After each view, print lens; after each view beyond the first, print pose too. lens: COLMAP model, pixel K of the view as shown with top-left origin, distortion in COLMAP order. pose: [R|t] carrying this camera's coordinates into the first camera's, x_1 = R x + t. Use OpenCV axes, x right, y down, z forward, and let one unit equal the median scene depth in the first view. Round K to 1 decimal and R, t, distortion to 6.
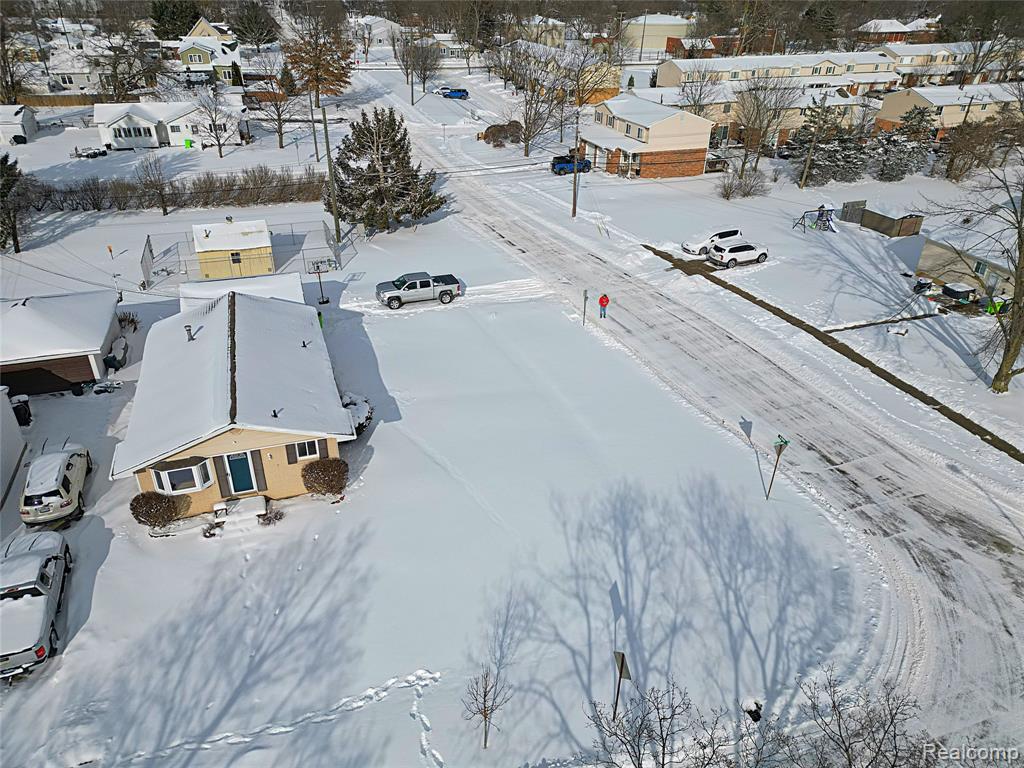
lens RADIAL K [[708.2, 0, 513.5], [0, 708.2, 385.9], [0, 0, 1]] dist [0.068298, -0.047414]
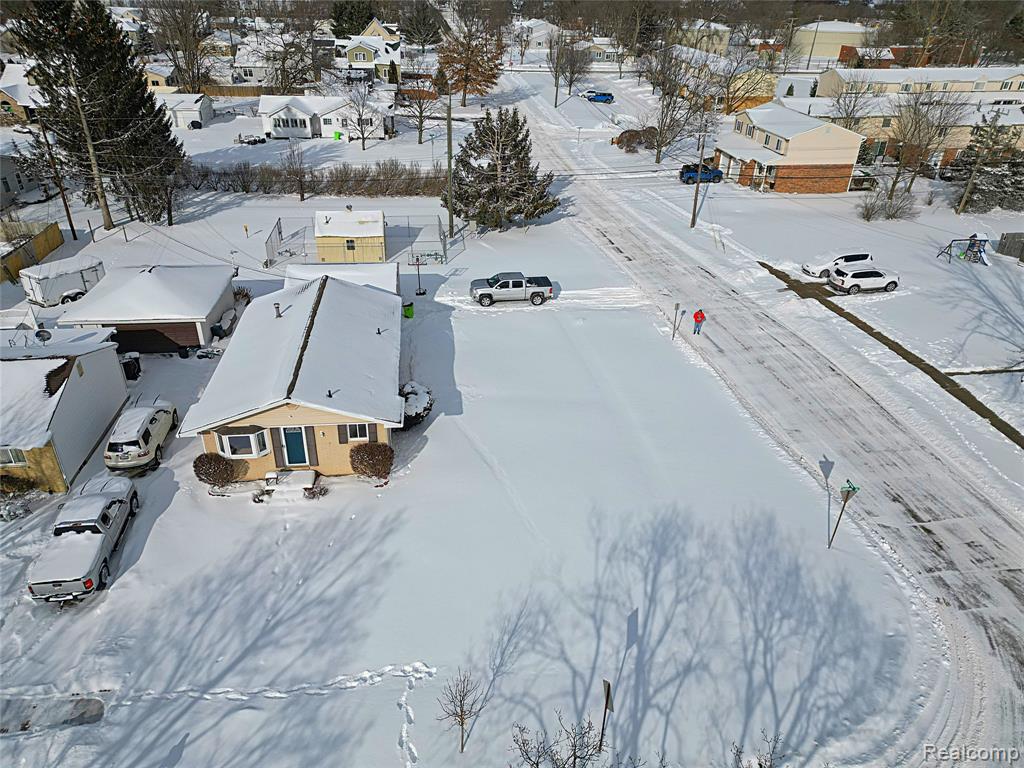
lens RADIAL K [[708.2, 0, 513.5], [0, 708.2, 385.9], [0, 0, 1]] dist [0.068298, -0.047414]
pose [[0.977577, 0.110532, -0.179239, 0.086269], [-0.111309, 0.993769, 0.005749, -0.006679], [0.178757, 0.014331, 0.983789, 0.016530]]
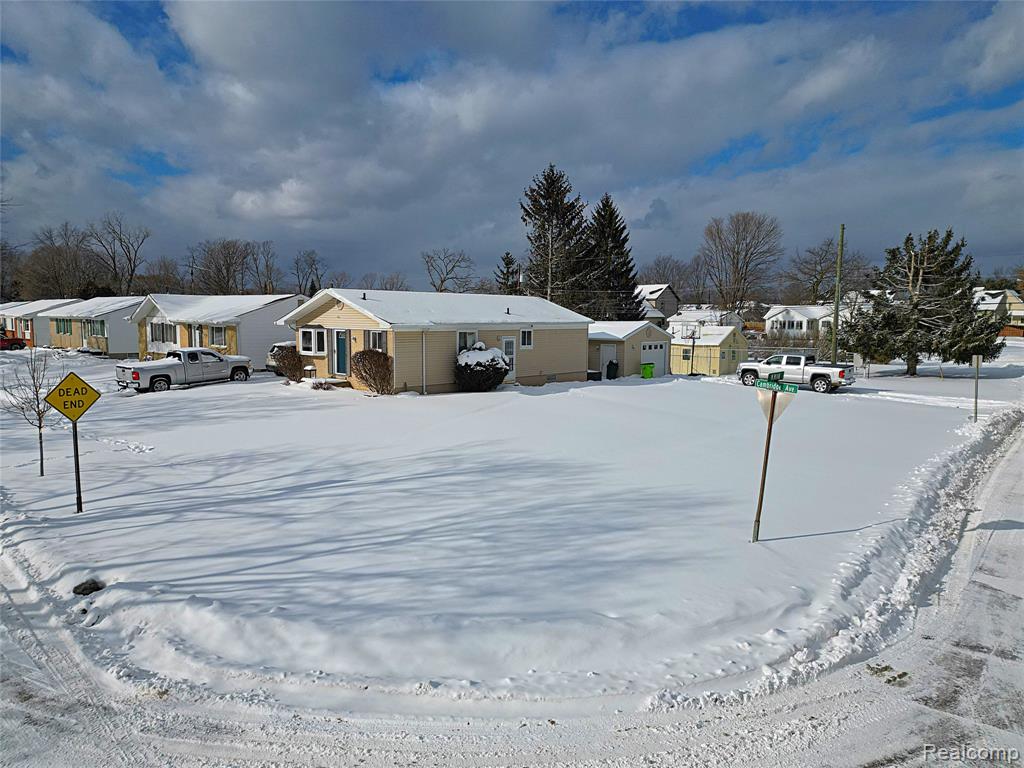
lens RADIAL K [[708.2, 0, 513.5], [0, 708.2, 385.9], [0, 0, 1]] dist [0.068298, -0.047414]
pose [[0.469124, 0.075370, -0.879910, 0.545088], [-0.431400, 0.888944, -0.153856, 0.170707], [0.770595, 0.451771, 0.449540, 0.568145]]
